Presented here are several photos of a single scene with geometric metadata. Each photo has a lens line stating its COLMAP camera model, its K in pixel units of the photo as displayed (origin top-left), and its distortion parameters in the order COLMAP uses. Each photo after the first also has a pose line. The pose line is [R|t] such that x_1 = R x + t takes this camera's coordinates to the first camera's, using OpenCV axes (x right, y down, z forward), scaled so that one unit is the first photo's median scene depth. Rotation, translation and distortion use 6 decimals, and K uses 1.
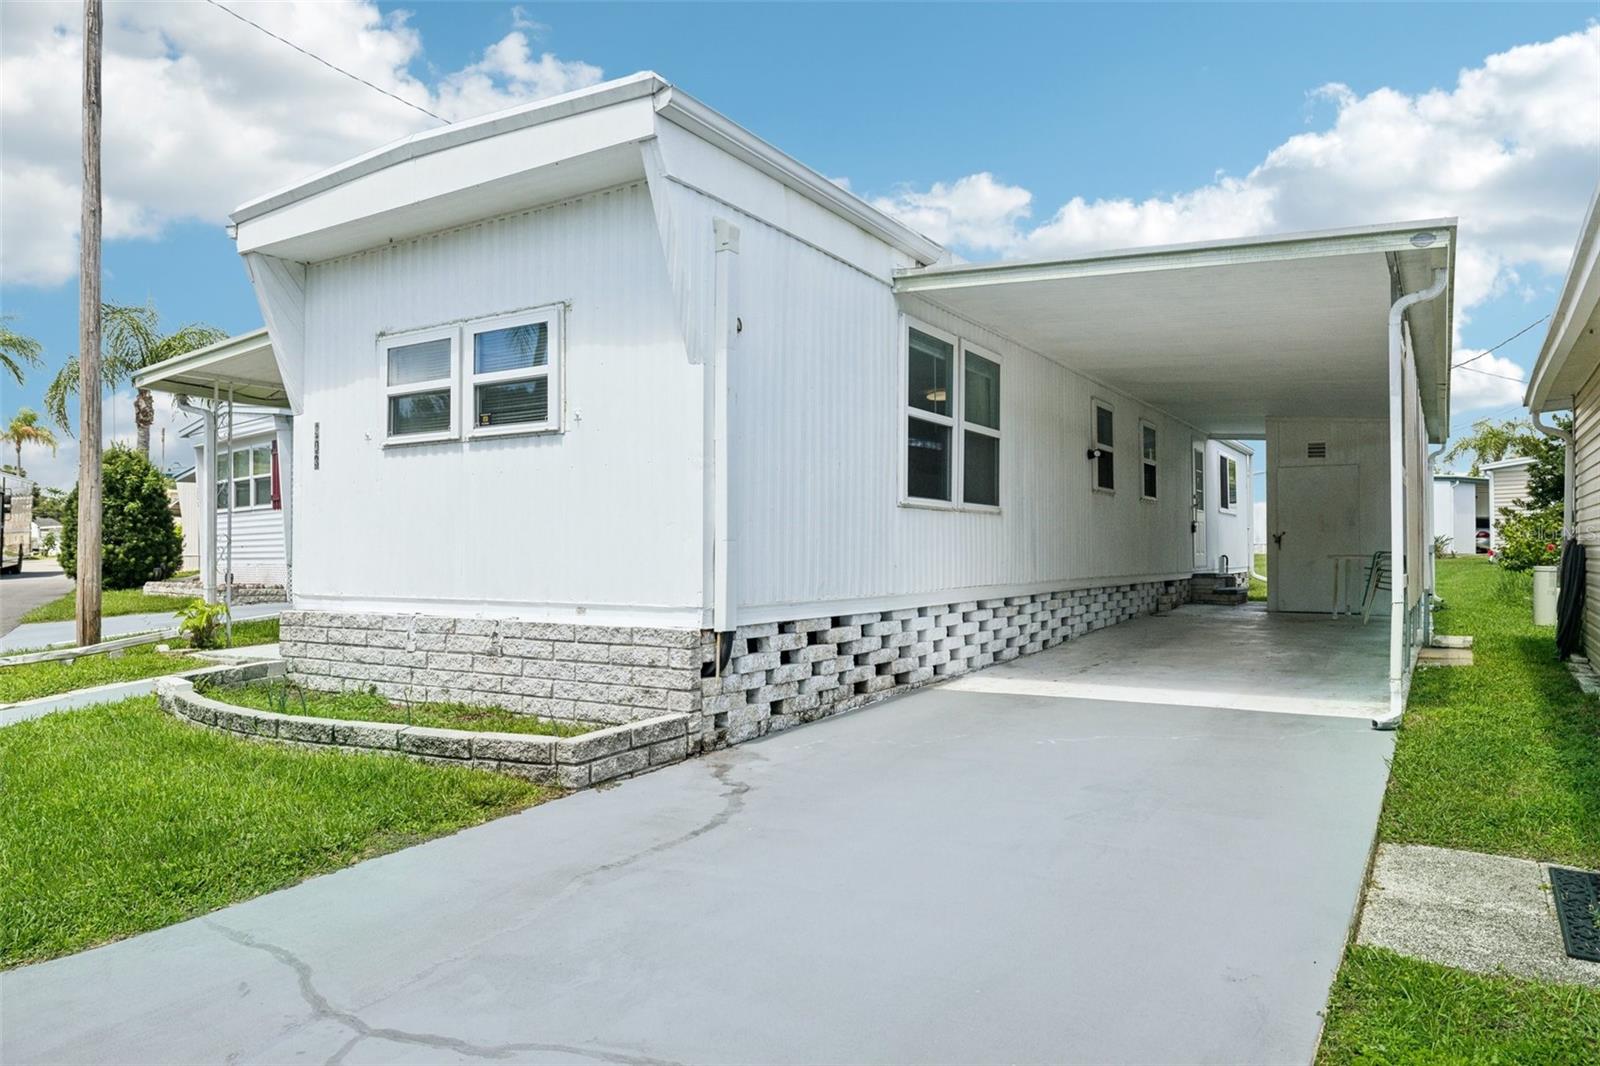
lens RADIAL K [[1010.4, 0, 806.8], [0, 1010.4, 546.0], [0, 0, 1]] dist [0.000798, 0.002365]
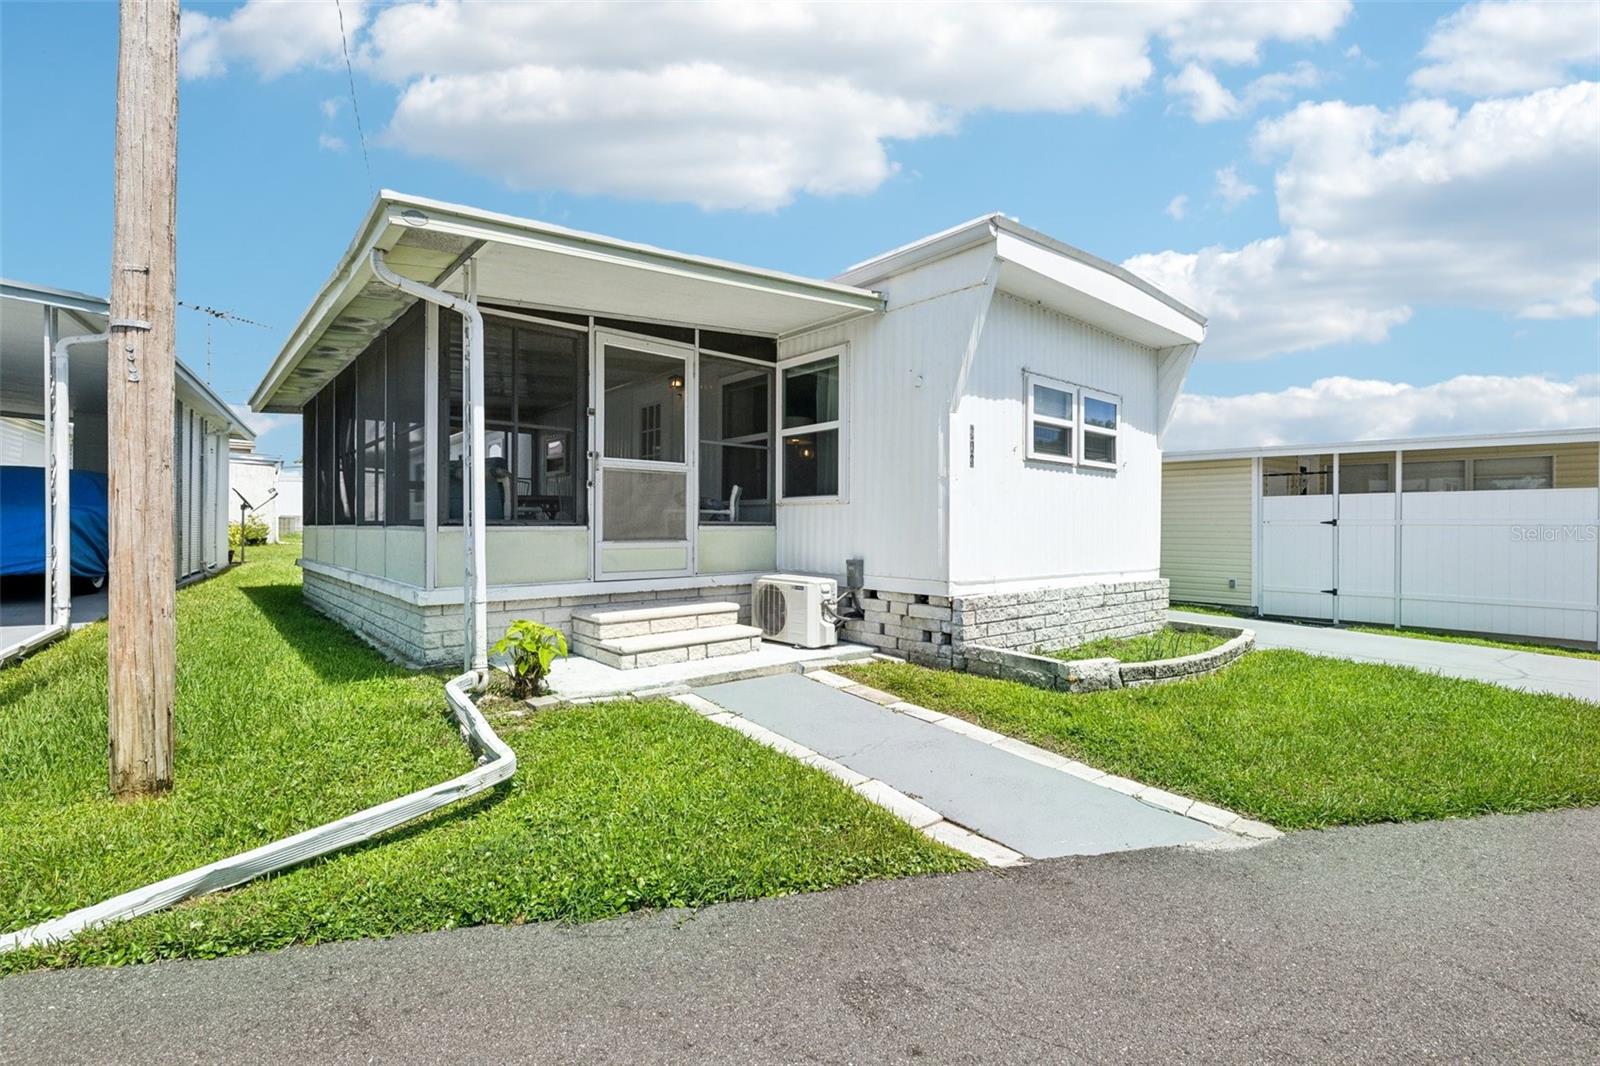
lens RADIAL K [[704.1, 0, 762.0], [0, 704.1, 534.4], [0, 0, 1]] dist [0.000563, 0.000496]
pose [[0.332706, -0.000908, 0.943030, -1.415704], [-0.012815, 0.999903, 0.005484, -0.004095], [-0.942944, -0.013910, 0.332662, 1.053861]]
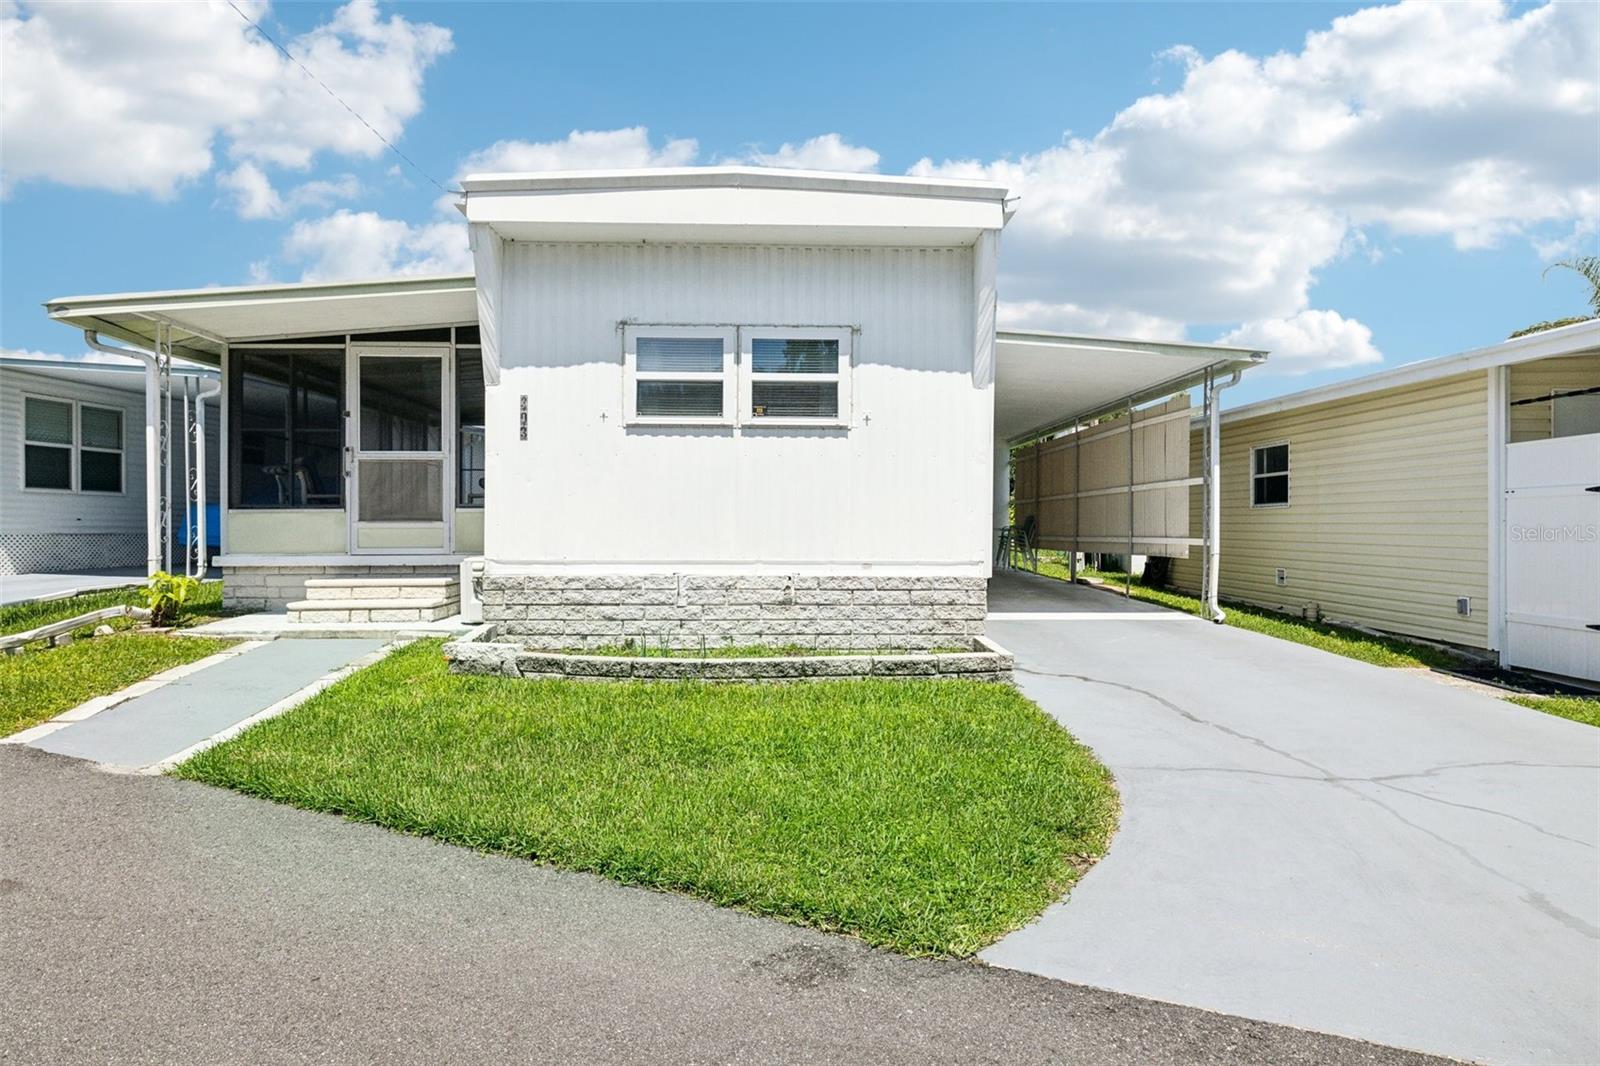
lens RADIAL K [[868.3, 0, 811.1], [0, 868.3, 535.0], [0, 0, 1]] dist [-0.000342, 0.001817]
pose [[0.838350, 0.000421, 0.545132, -0.797700], [-0.009451, 0.999861, 0.013763, 0.007866], [-0.545051, -0.016690, 0.838237, 0.089385]]
